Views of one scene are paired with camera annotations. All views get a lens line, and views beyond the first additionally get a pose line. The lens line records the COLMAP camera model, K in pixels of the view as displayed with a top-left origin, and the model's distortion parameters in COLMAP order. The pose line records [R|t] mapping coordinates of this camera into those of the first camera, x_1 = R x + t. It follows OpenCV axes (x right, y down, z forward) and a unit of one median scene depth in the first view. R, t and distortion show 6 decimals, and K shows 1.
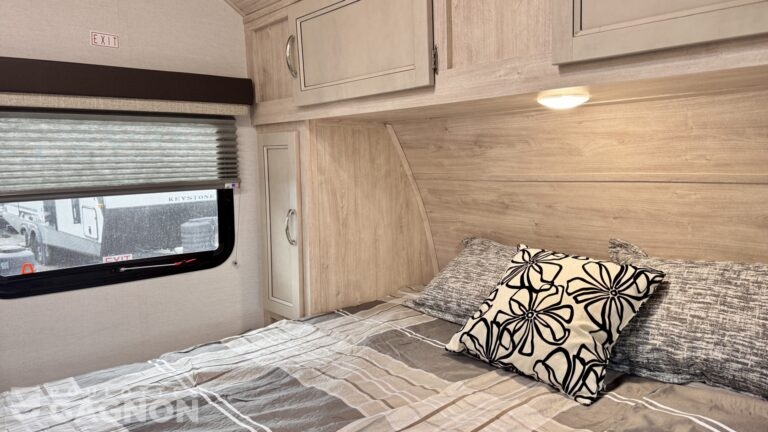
lens RADIAL K [[528.5, 0, 384.0], [0, 528.5, 216.0], [0, 0, 1]] dist [0.009567, -0.003542]
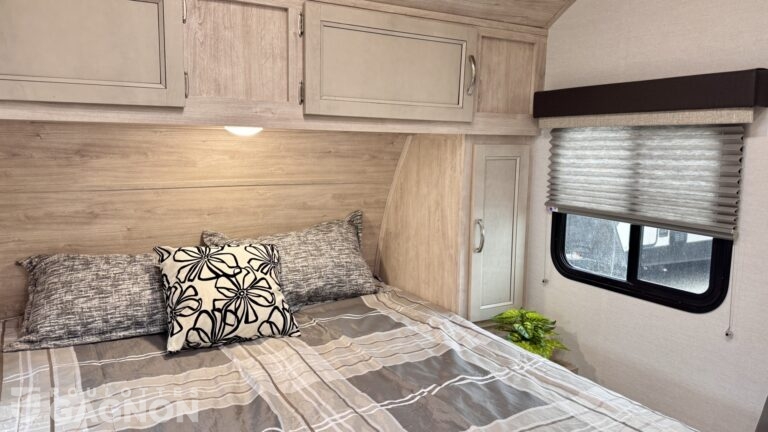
lens RADIAL K [[528.5, 0, 384.0], [0, 528.5, 216.0], [0, 0, 1]] dist [0.009567, -0.003542]
pose [[0.194460, -0.105380, 0.975233, -0.811570], [0.084587, 0.992311, 0.090359, -0.079739], [-0.977257, 0.064921, 0.201879, 0.350450]]
